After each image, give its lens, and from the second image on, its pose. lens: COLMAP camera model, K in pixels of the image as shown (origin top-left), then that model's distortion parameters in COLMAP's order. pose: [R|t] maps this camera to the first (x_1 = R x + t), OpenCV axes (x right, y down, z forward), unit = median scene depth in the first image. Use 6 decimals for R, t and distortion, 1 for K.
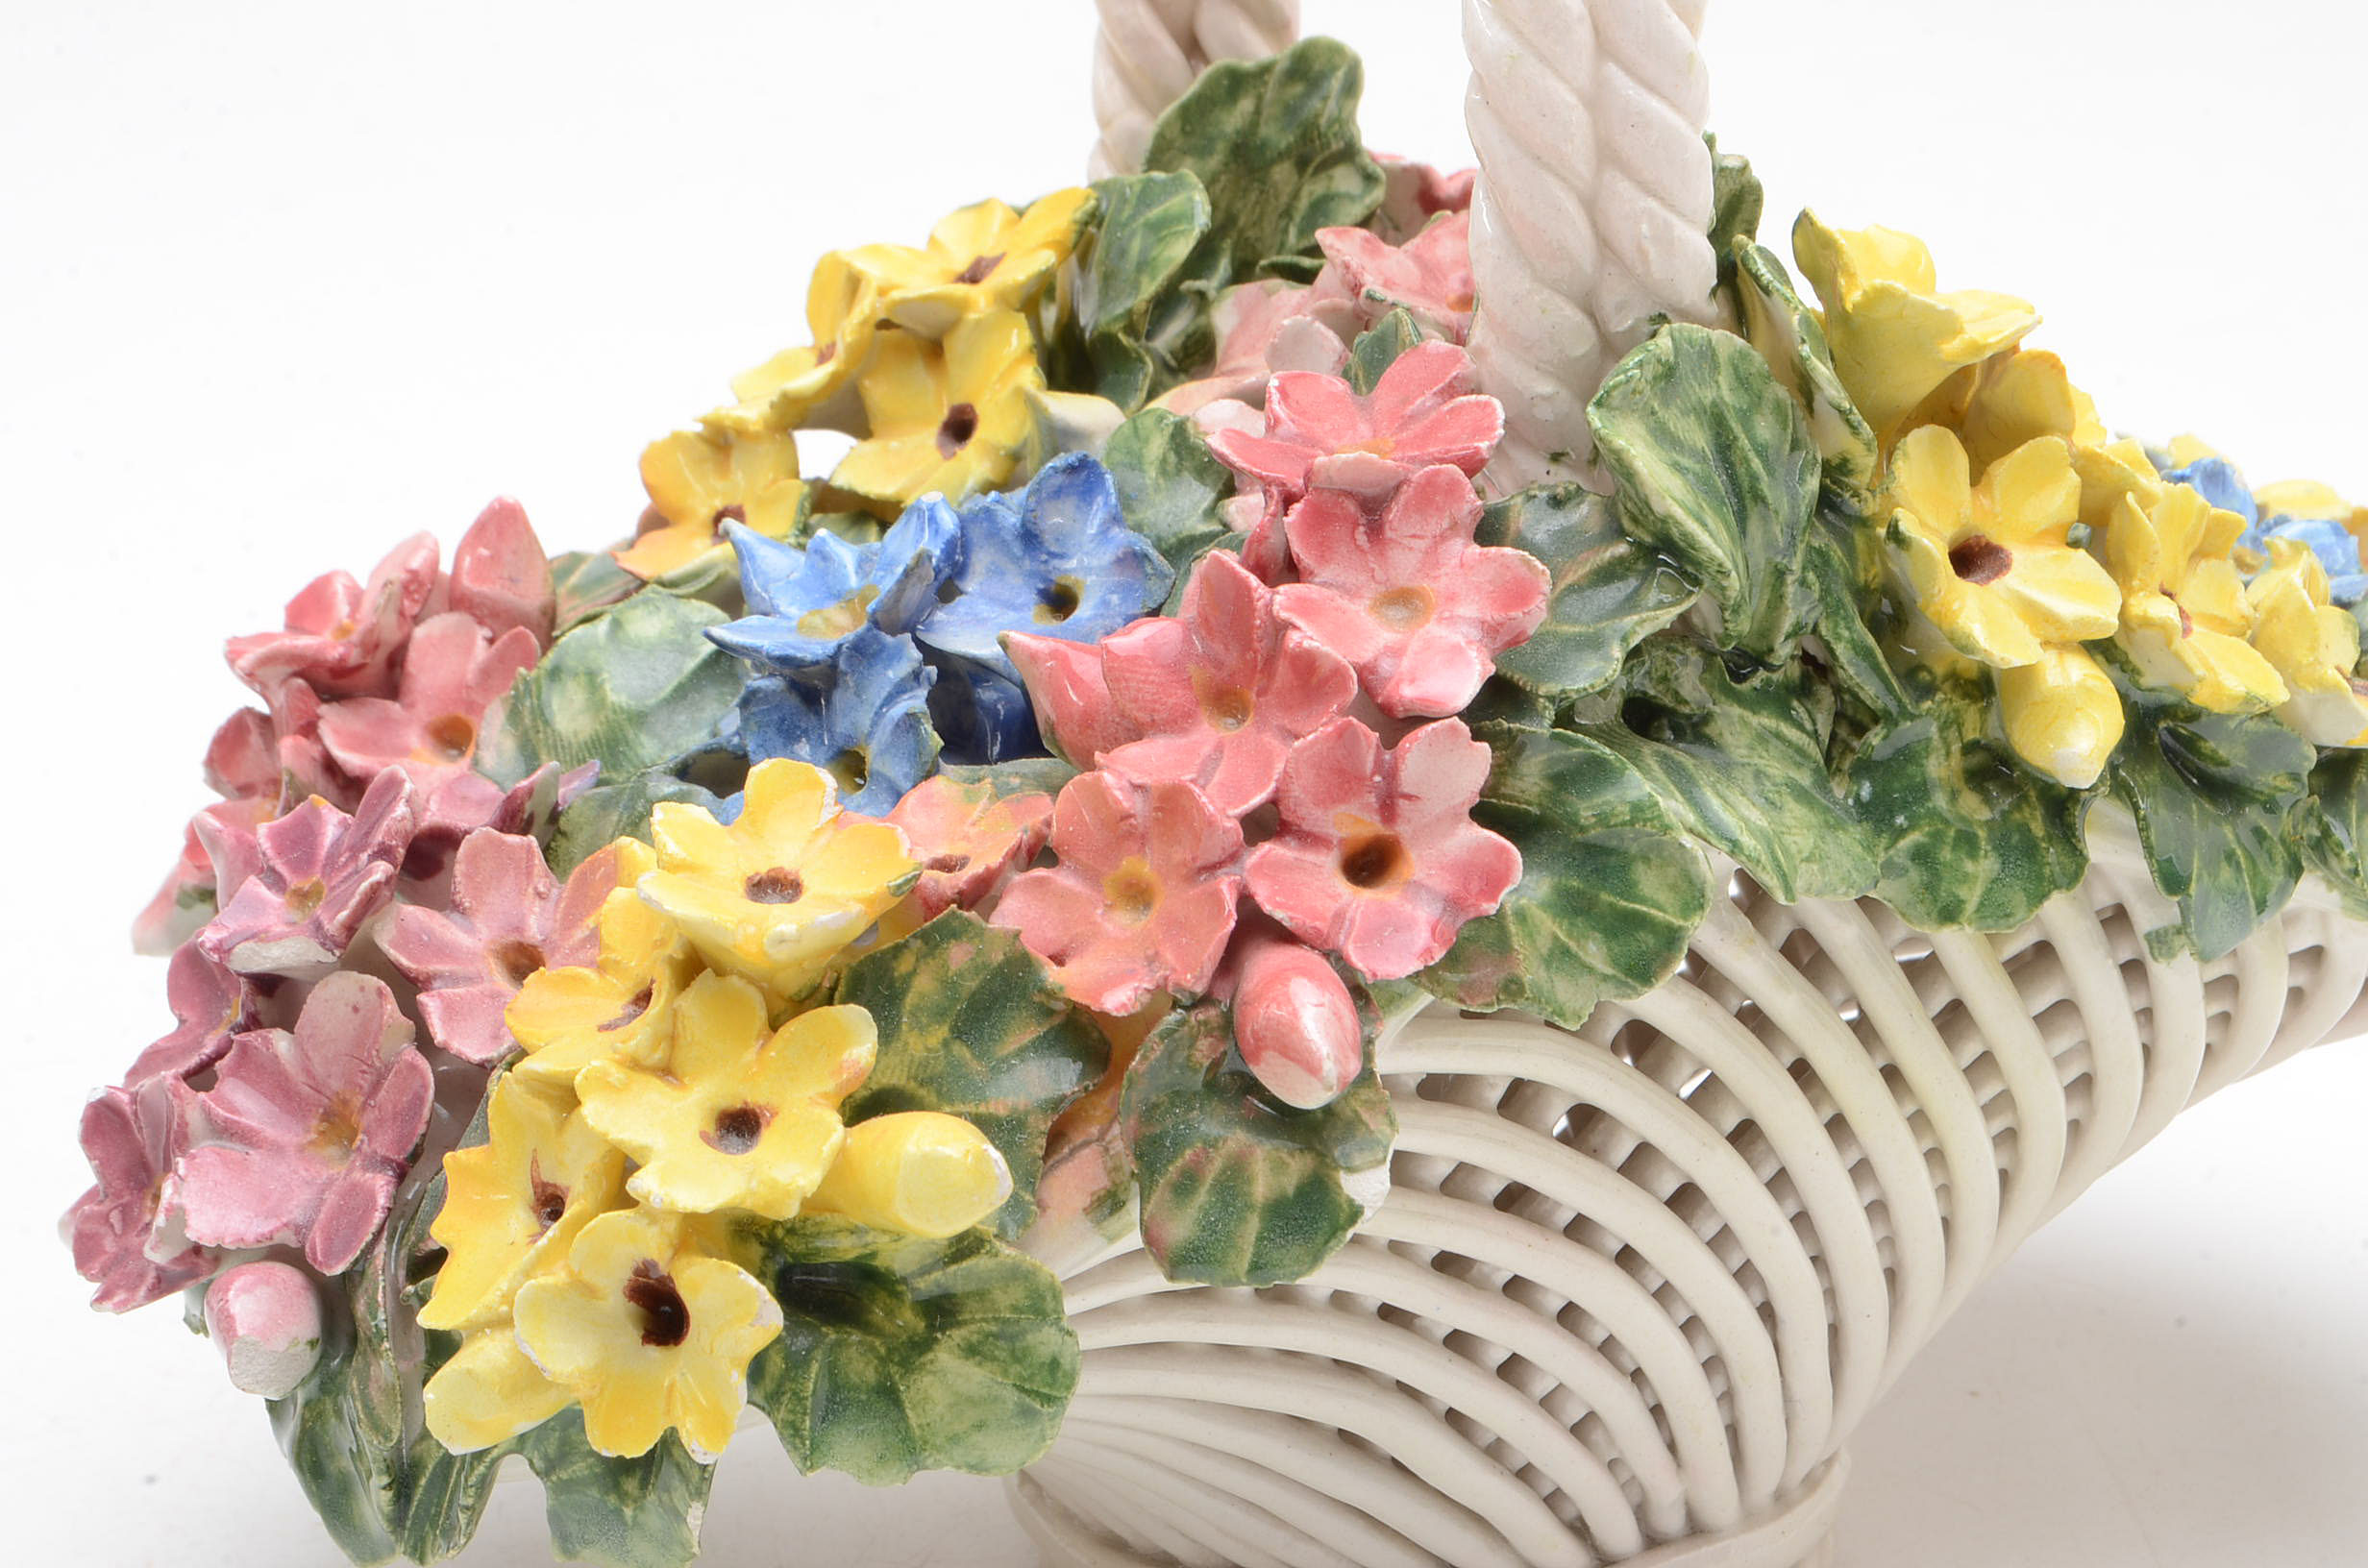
lens RADIAL K [[5570.7, 0, 1186.0], [0, 5570.7, 794.5], [0, 0, 1]] dist [0.004041, 0.000000]
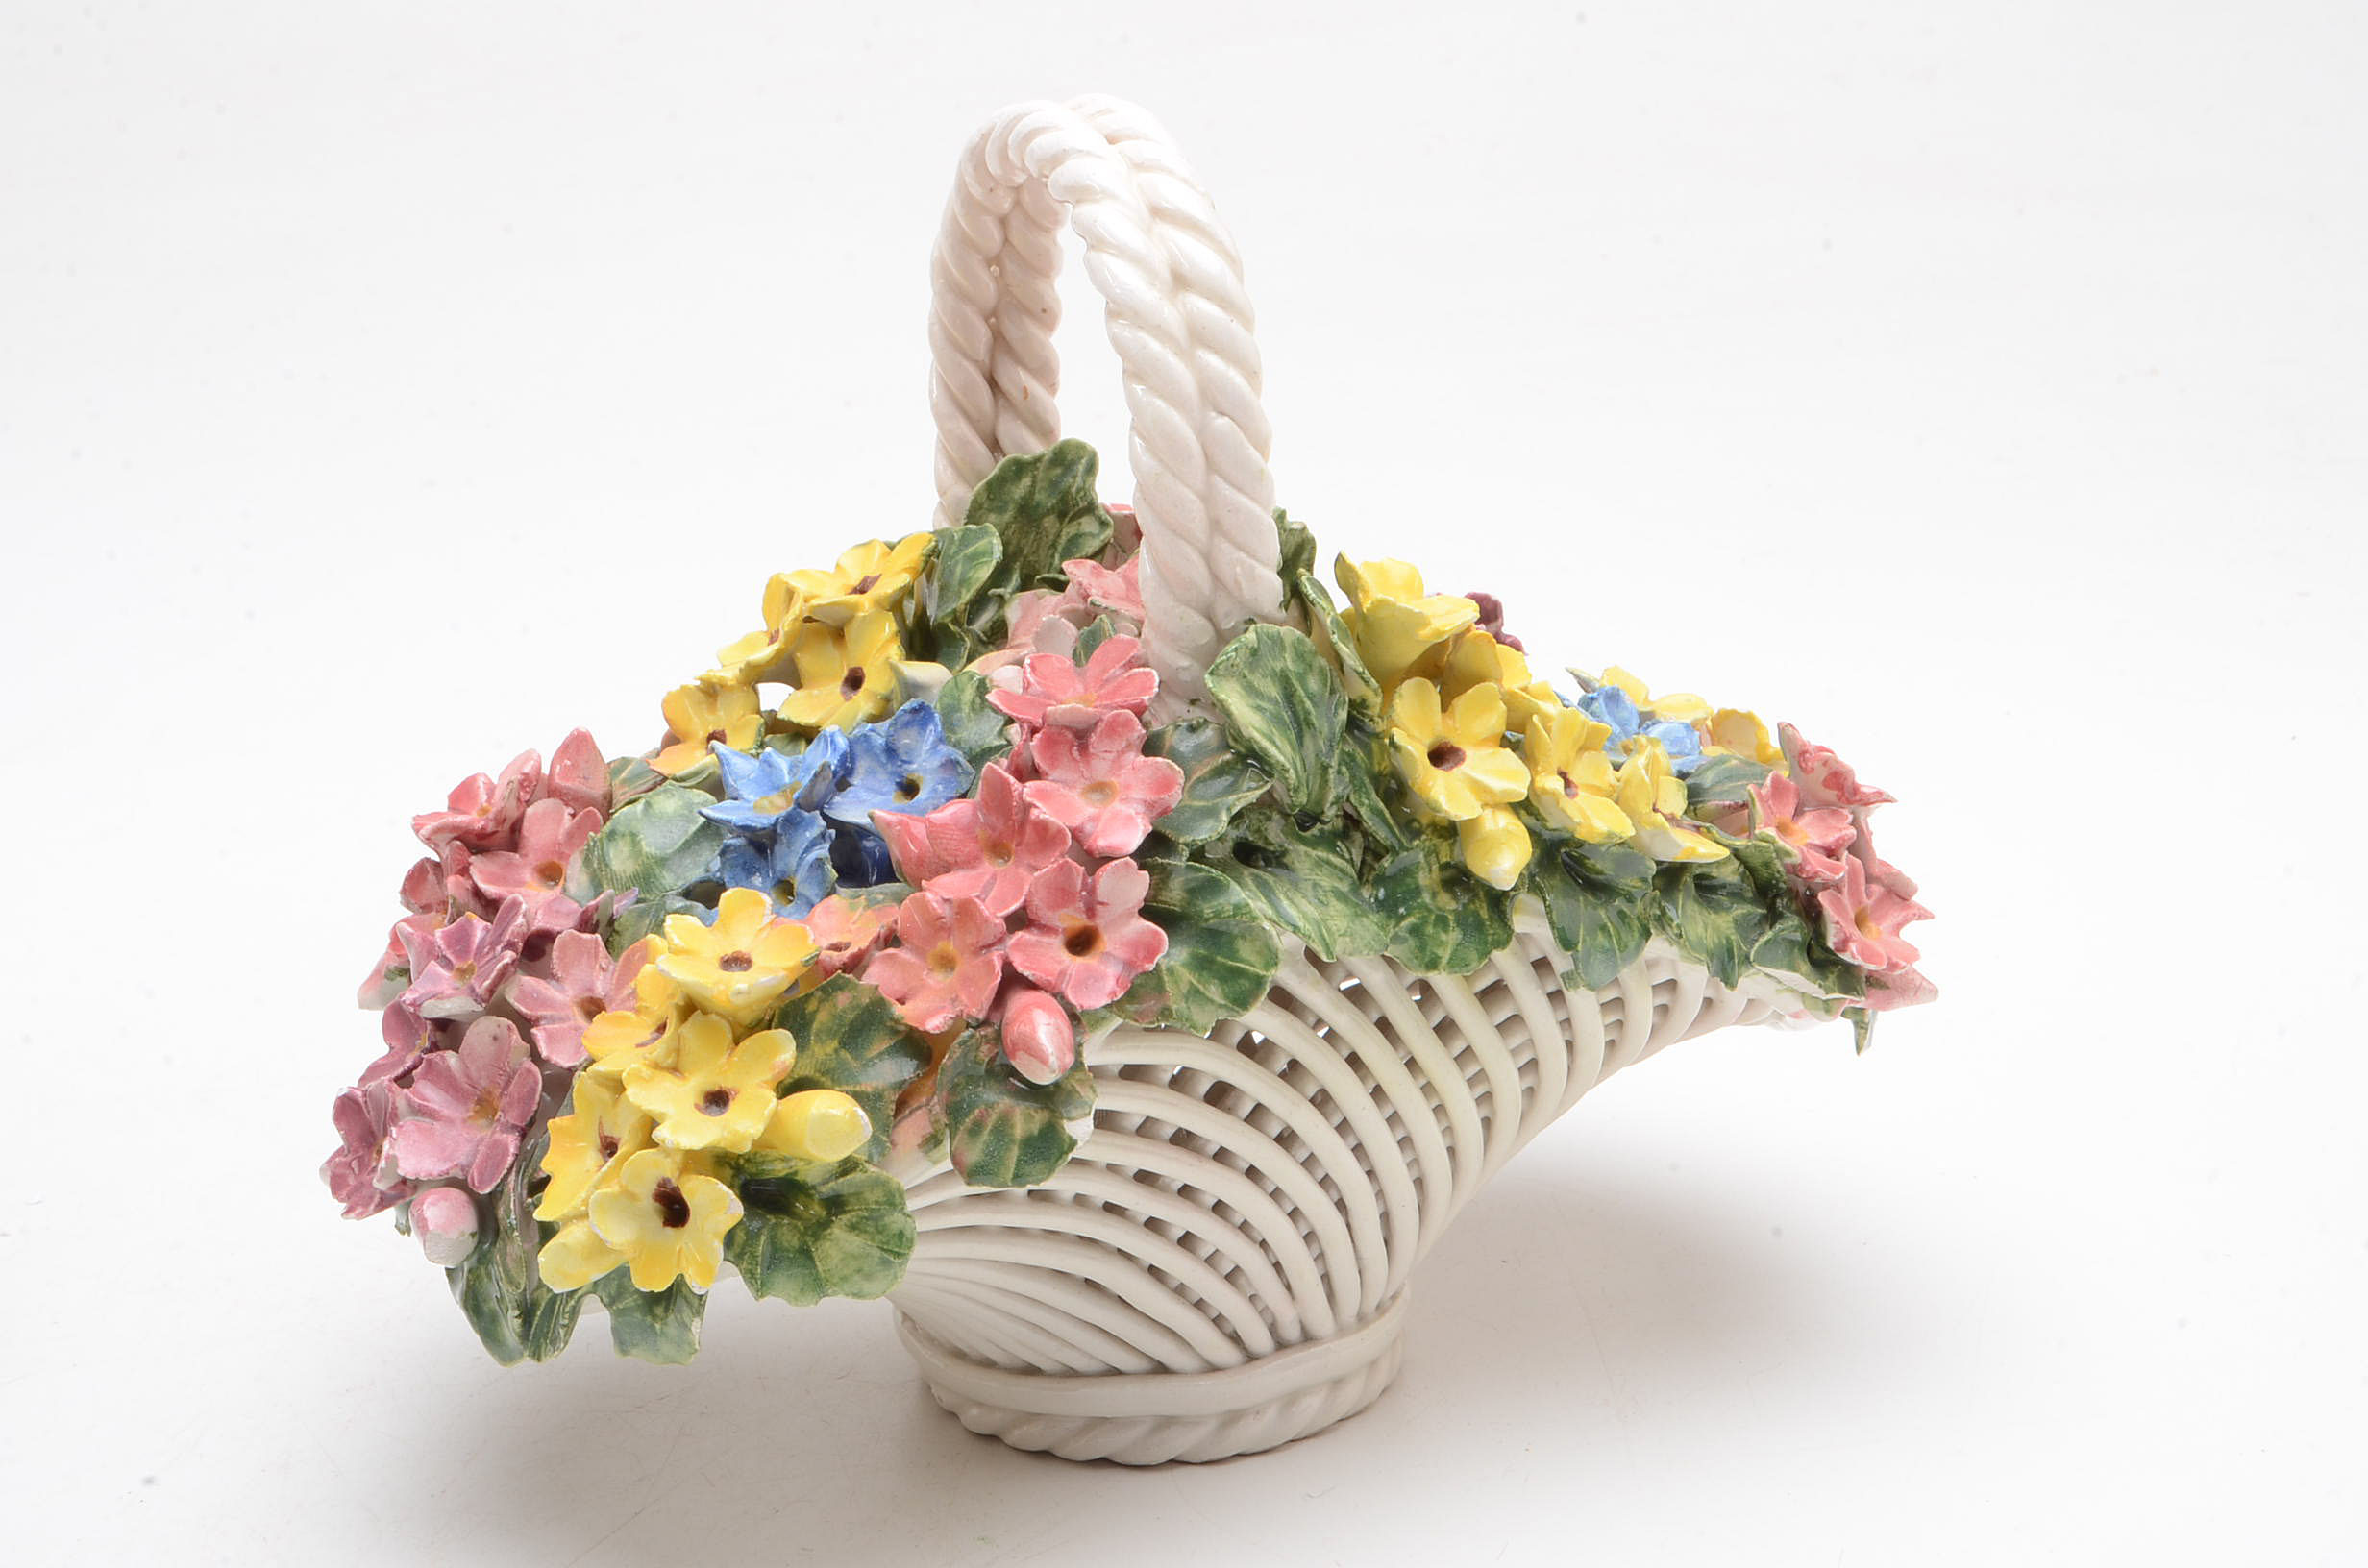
lens RADIAL K [[4433.0, 0, 1182.8], [0, 4433.0, 770.5], [0, 0, 1]] dist [-0.037344, 0.000000]
pose [[0.999804, -0.017891, 0.008478, 0.050293], [0.018085, 0.999563, -0.023376, -0.007638], [-0.008056, 0.023525, 0.999691, -0.351229]]
